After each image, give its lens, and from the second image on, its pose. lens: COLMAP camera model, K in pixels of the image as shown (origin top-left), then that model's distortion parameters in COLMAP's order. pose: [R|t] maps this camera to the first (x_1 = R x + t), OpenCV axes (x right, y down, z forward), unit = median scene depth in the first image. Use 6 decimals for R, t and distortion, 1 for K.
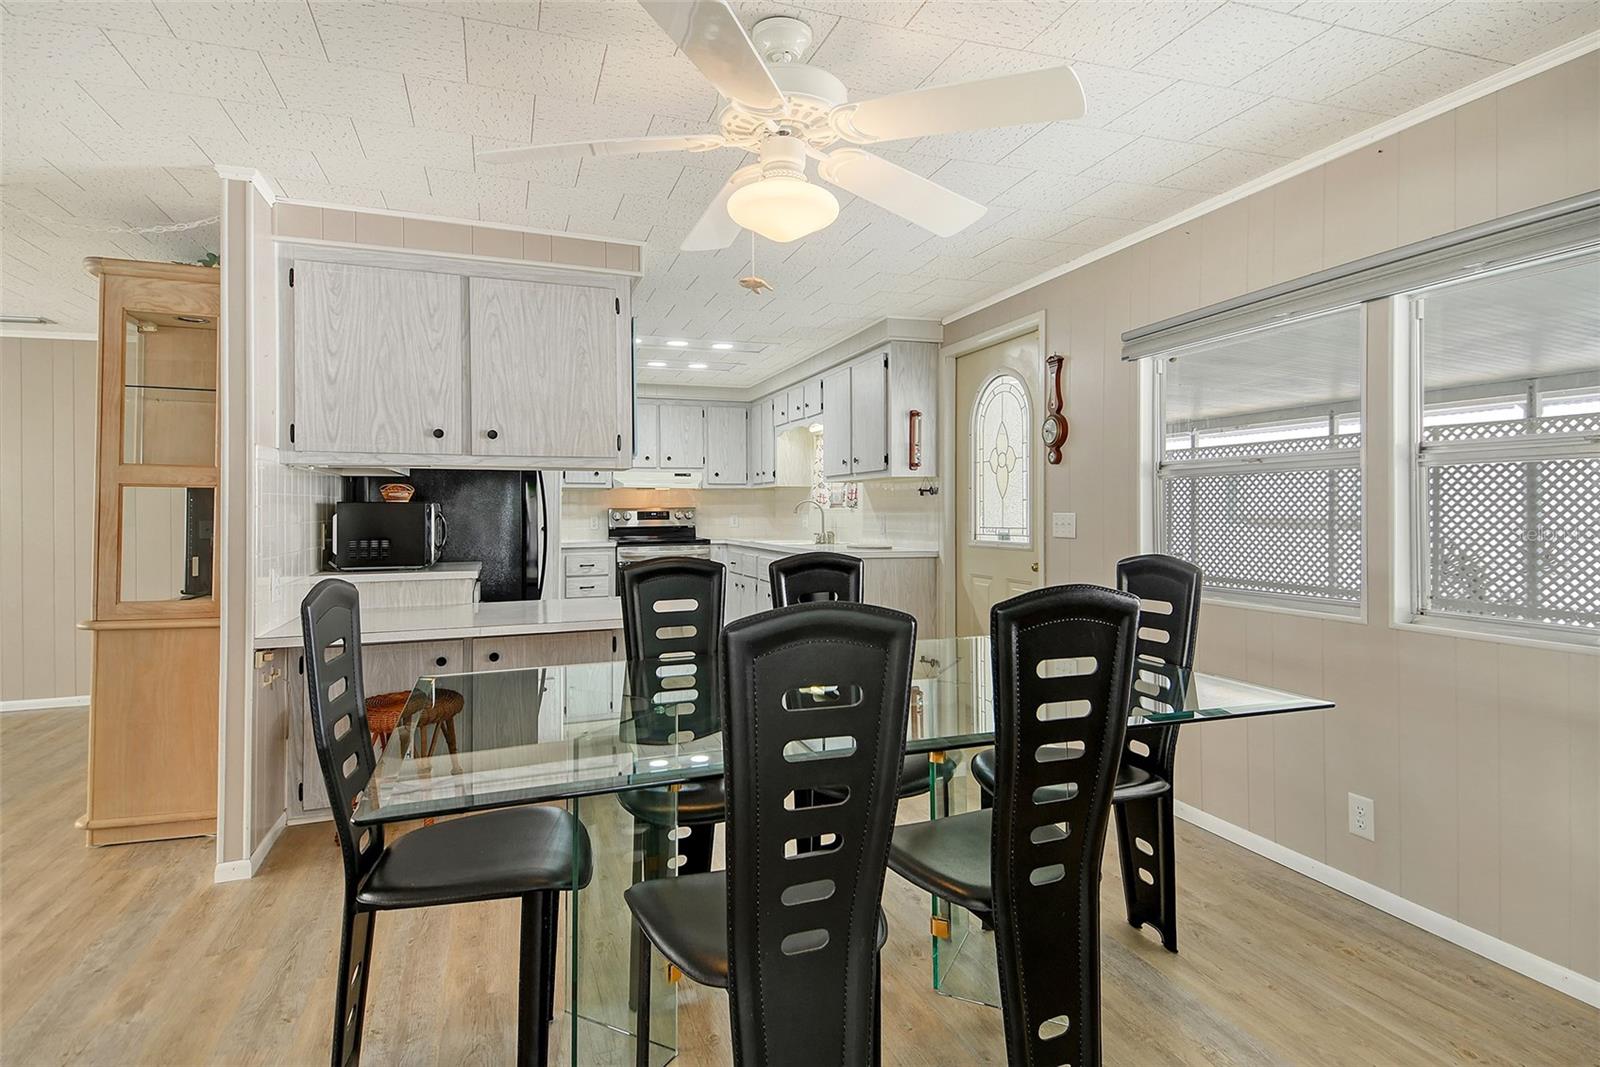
lens RADIAL K [[850.2, 0, 839.5], [0, 850.2, 514.5], [0, 0, 1]] dist [0.038342, -0.022527]
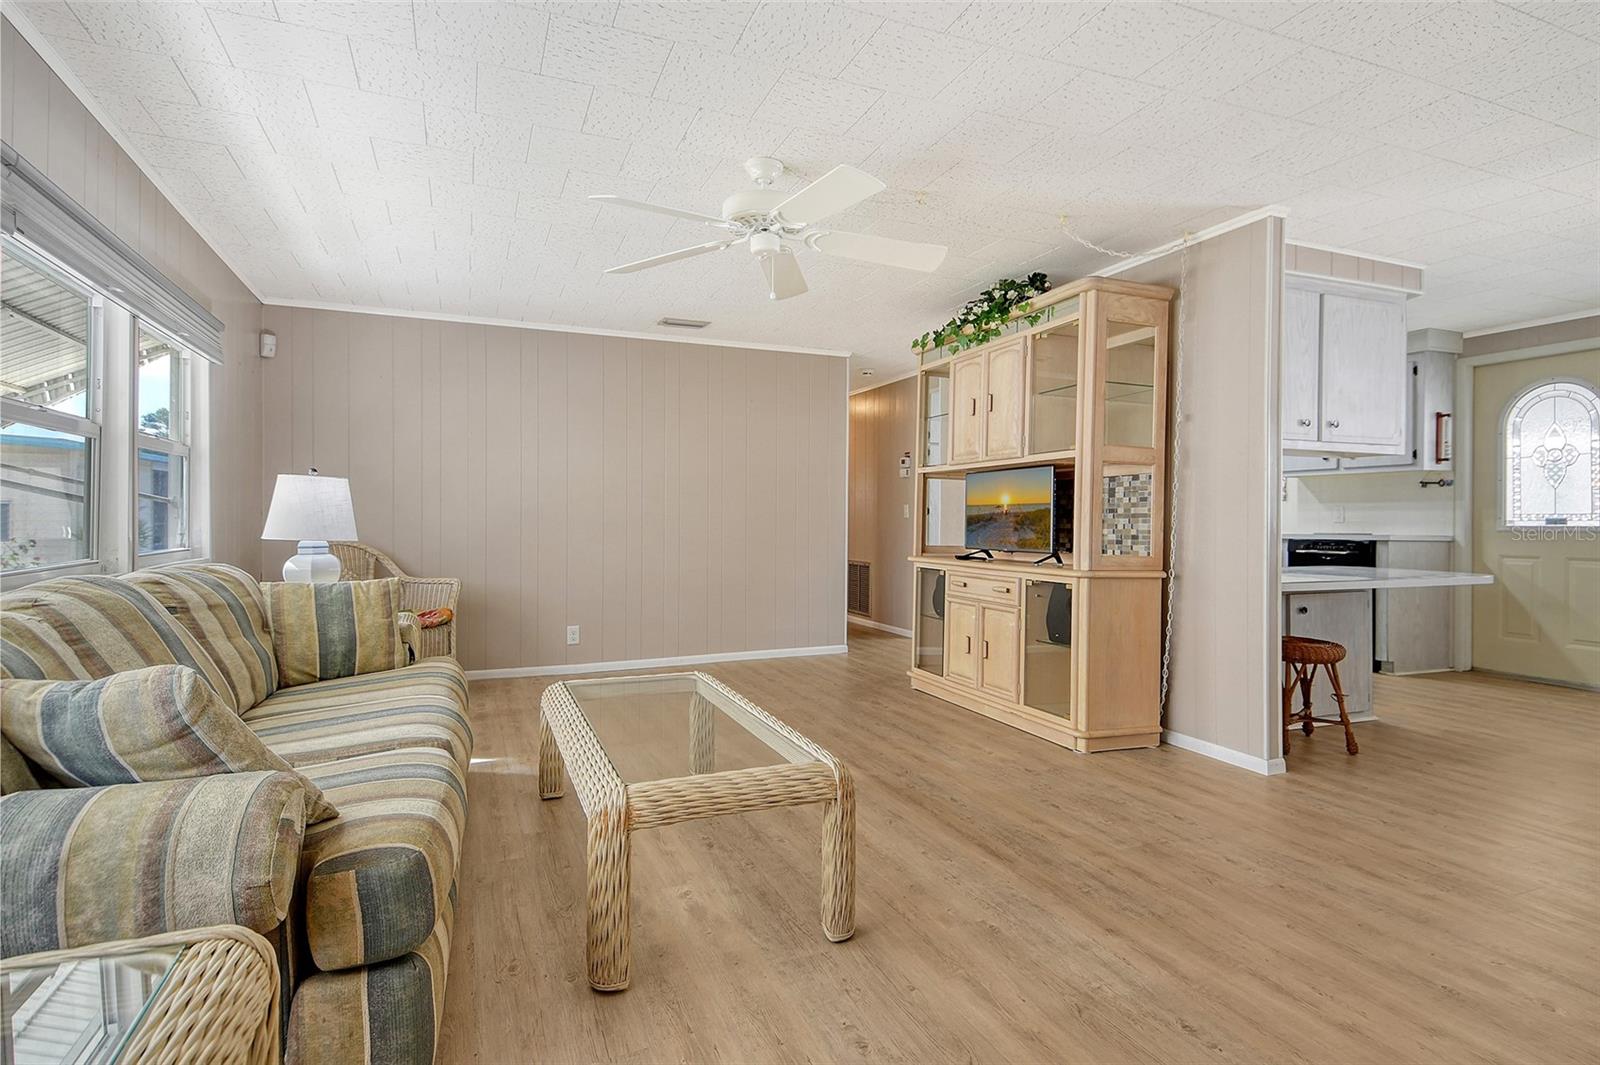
lens RADIAL K [[850.2, 0, 808.4], [0, 850.2, 525.6], [0, 0, 1]] dist [0.038342, -0.022527]
pose [[0.999408, 0.010416, 0.032776, -1.232909], [-0.010473, 0.999944, 0.001564, 0.057421], [-0.032758, -0.001906, 0.999461, -0.199401]]
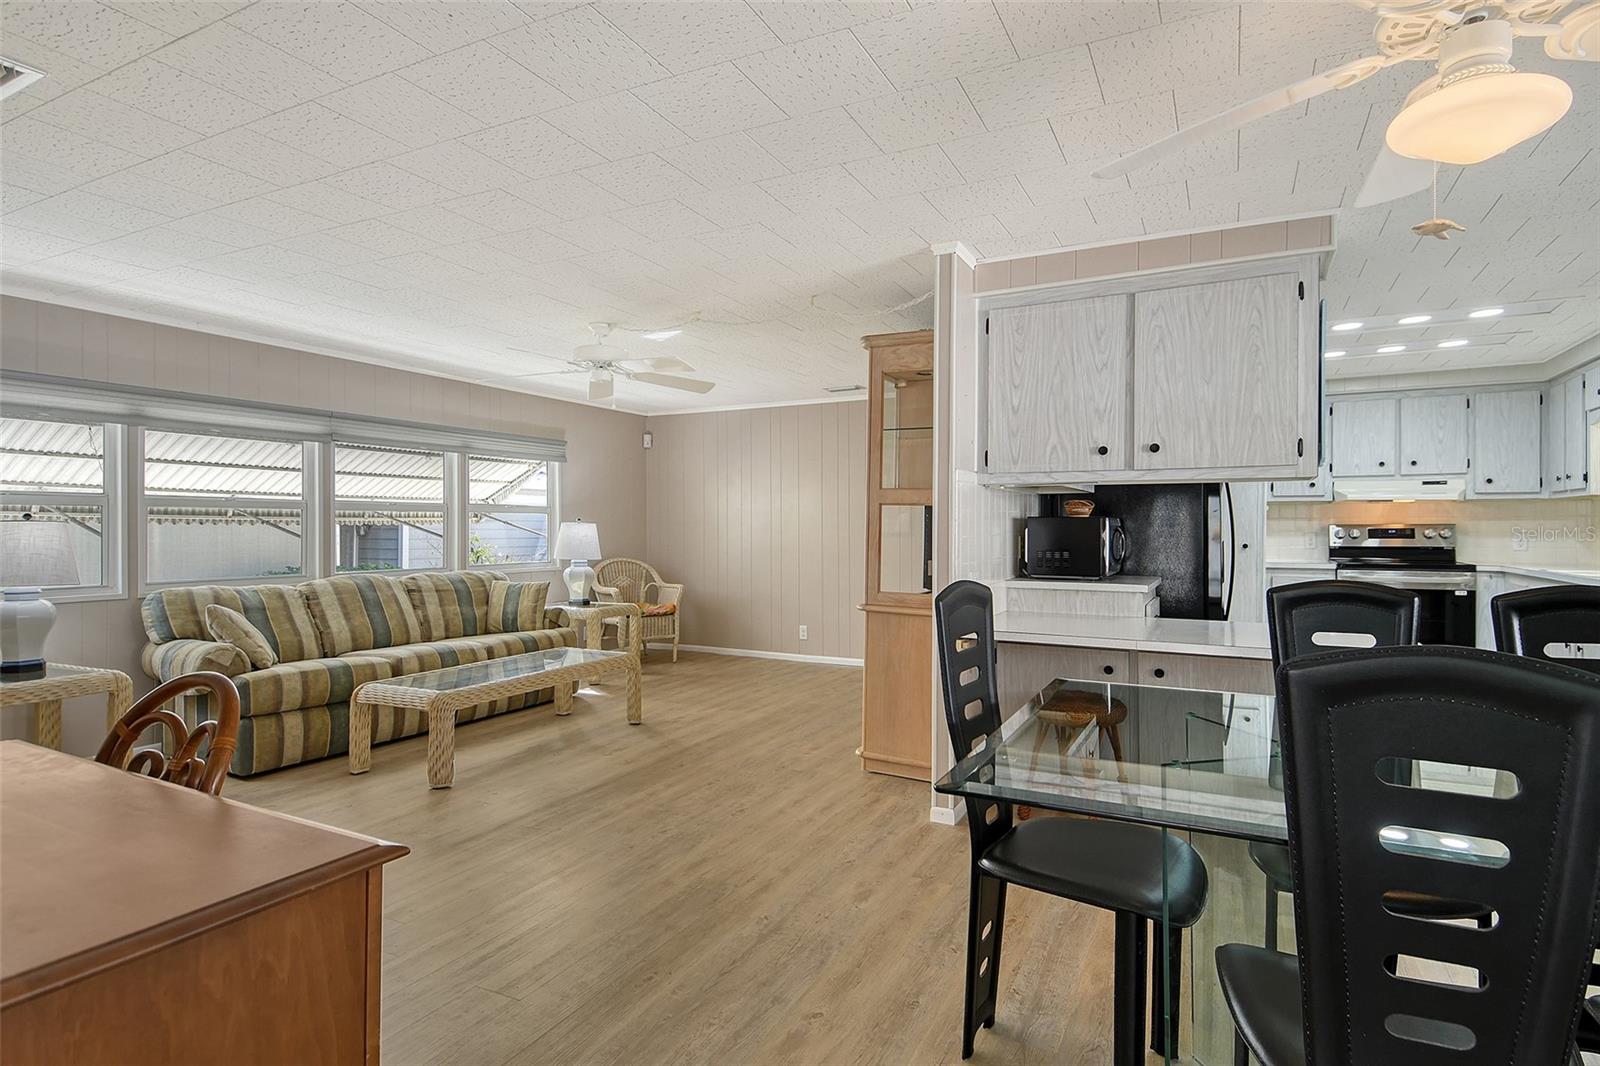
lens RADIAL K [[850.2, 0, 800.5], [0, 850.2, 530.8], [0, 0, 1]] dist [0.038342, -0.022527]
pose [[0.660735, 0.009999, -0.750552, 0.071118], [-0.010053, 0.999939, 0.004471, 0.002278], [0.750552, 0.004591, 0.660796, 0.038109]]
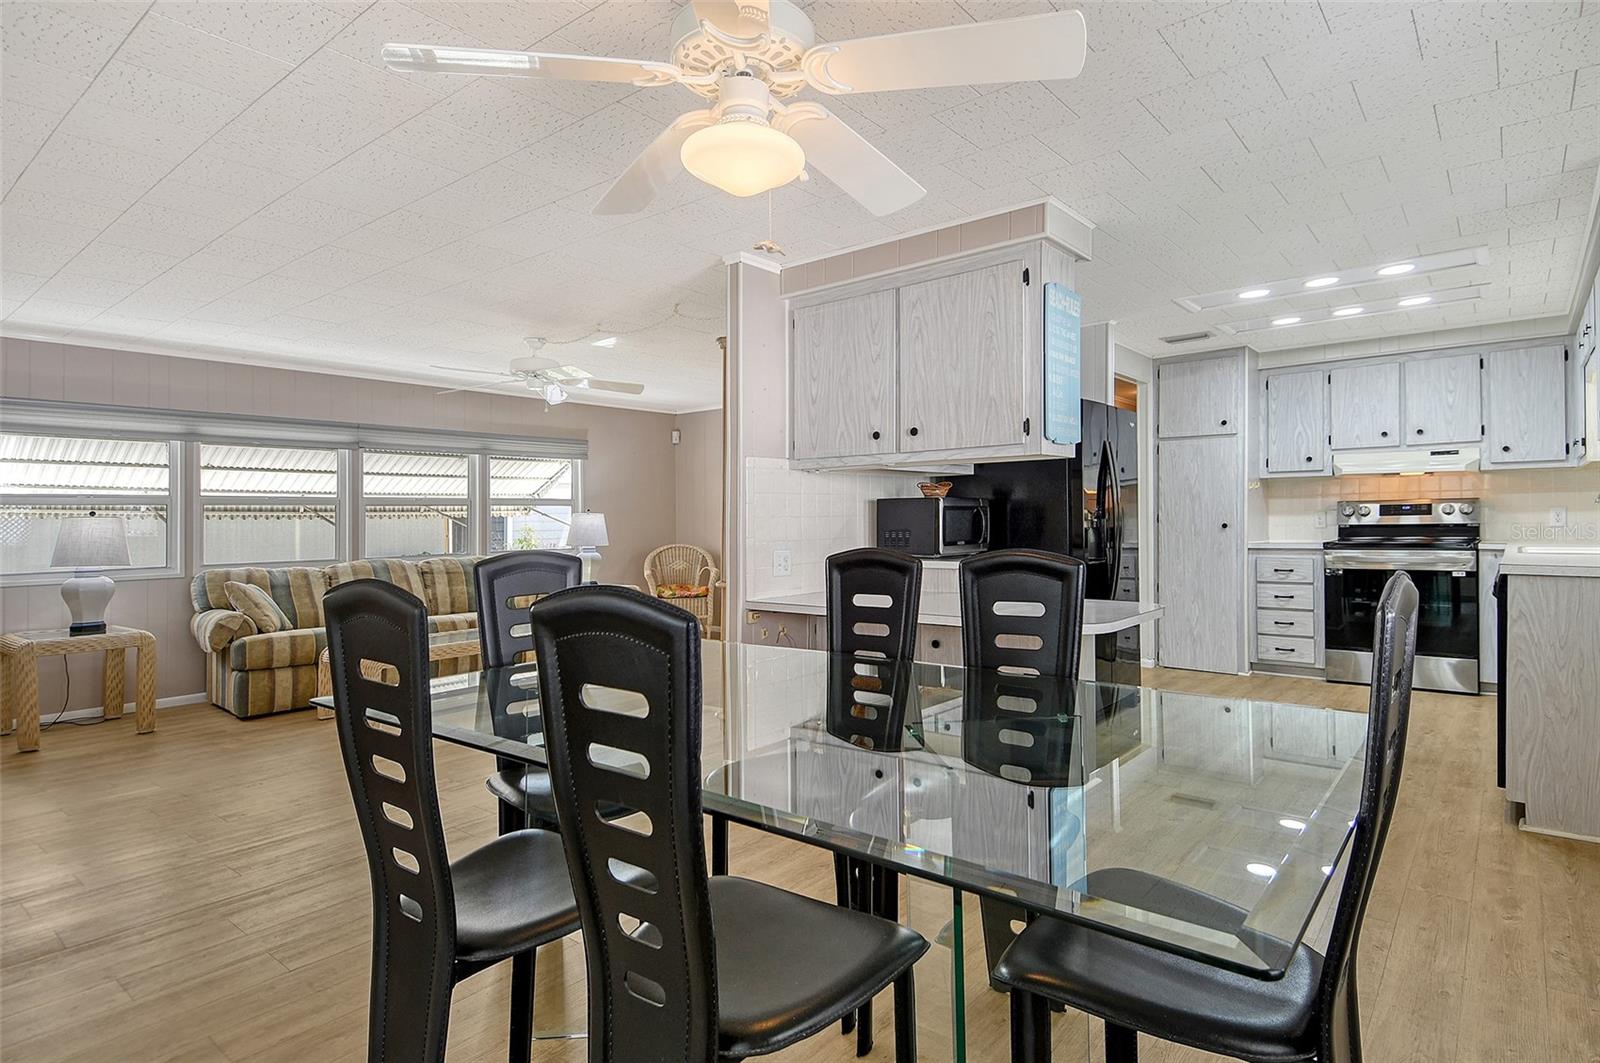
lens RADIAL K [[850.2, 0, 780.4], [0, 850.2, 508.7], [0, 0, 1]] dist [0.038342, -0.022527]
pose [[0.480589, -0.010799, -0.876879, 0.451153], [0.005749, 0.999941, -0.009163, 0.010791], [0.876927, -0.000638, 0.480623, 0.361835]]
